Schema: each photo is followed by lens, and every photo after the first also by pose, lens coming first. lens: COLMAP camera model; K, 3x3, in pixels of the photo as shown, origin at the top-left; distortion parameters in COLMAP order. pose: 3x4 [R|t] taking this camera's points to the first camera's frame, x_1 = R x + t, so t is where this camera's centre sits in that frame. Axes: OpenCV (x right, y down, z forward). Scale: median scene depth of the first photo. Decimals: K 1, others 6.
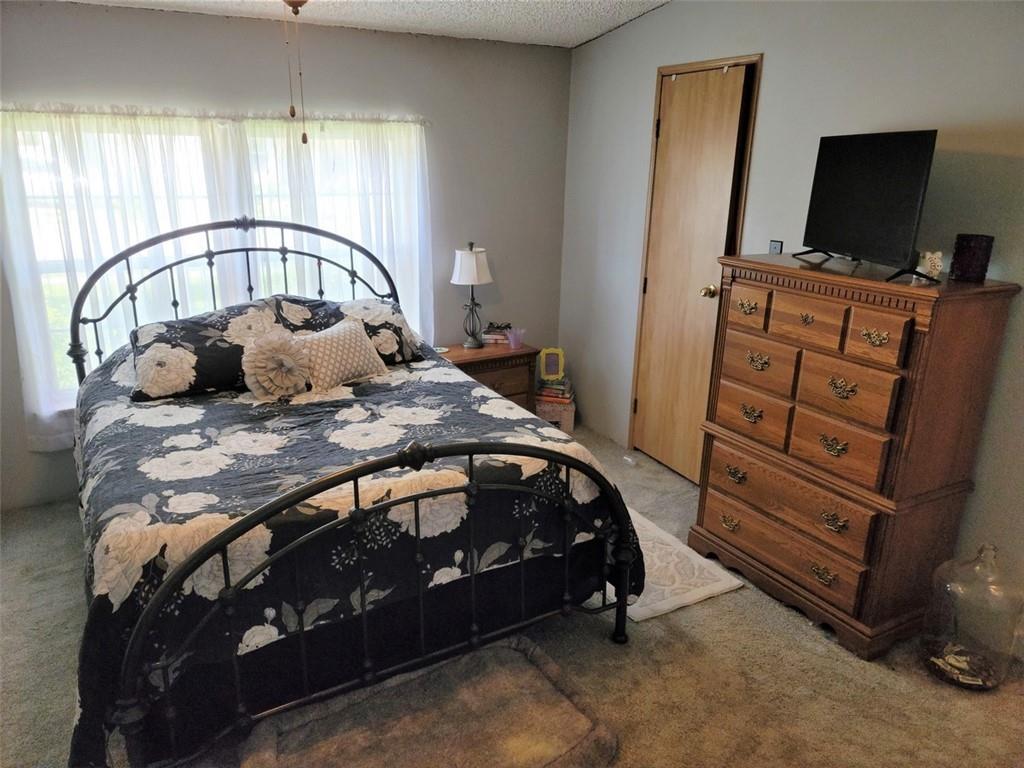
lens RADIAL K [[764.5, 0, 520.7], [0, 764.5, 380.0], [0, 0, 1]] dist [0.071225, -0.047211]
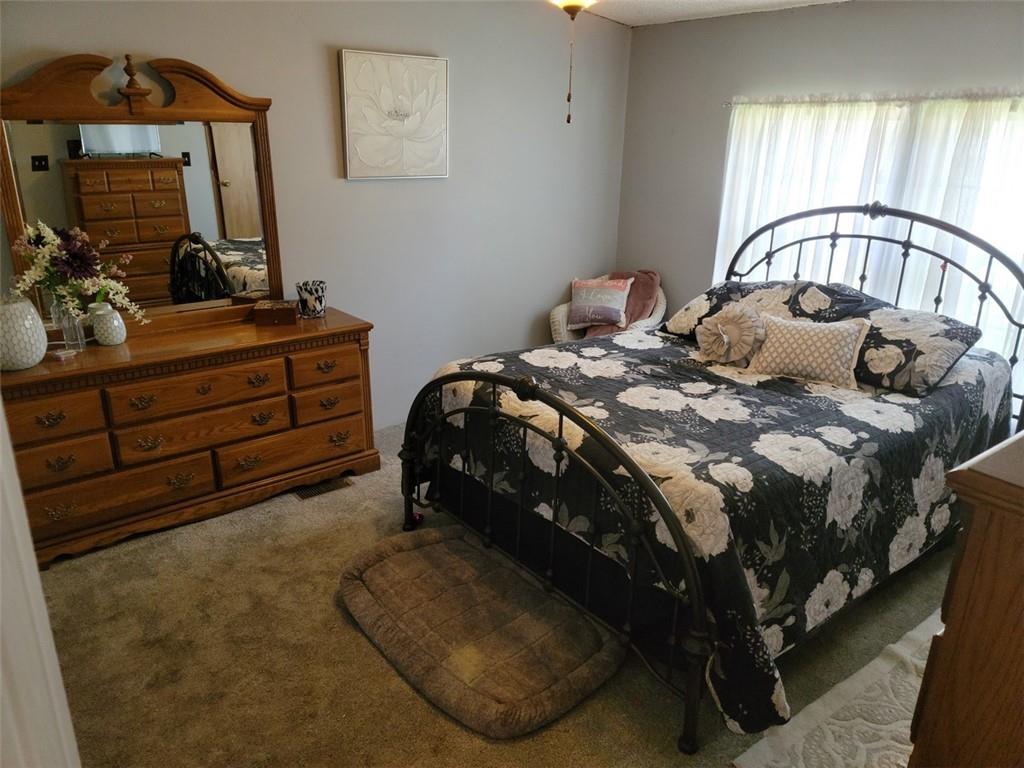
lens RADIAL K [[764.5, 0, 520.7], [0, 764.5, 380.0], [0, 0, 1]] dist [0.071225, -0.047211]
pose [[0.131455, 0.304512, -0.943394, 0.645748], [-0.300563, 0.919100, 0.254789, -0.140134], [0.944659, 0.250056, 0.212345, 0.495847]]
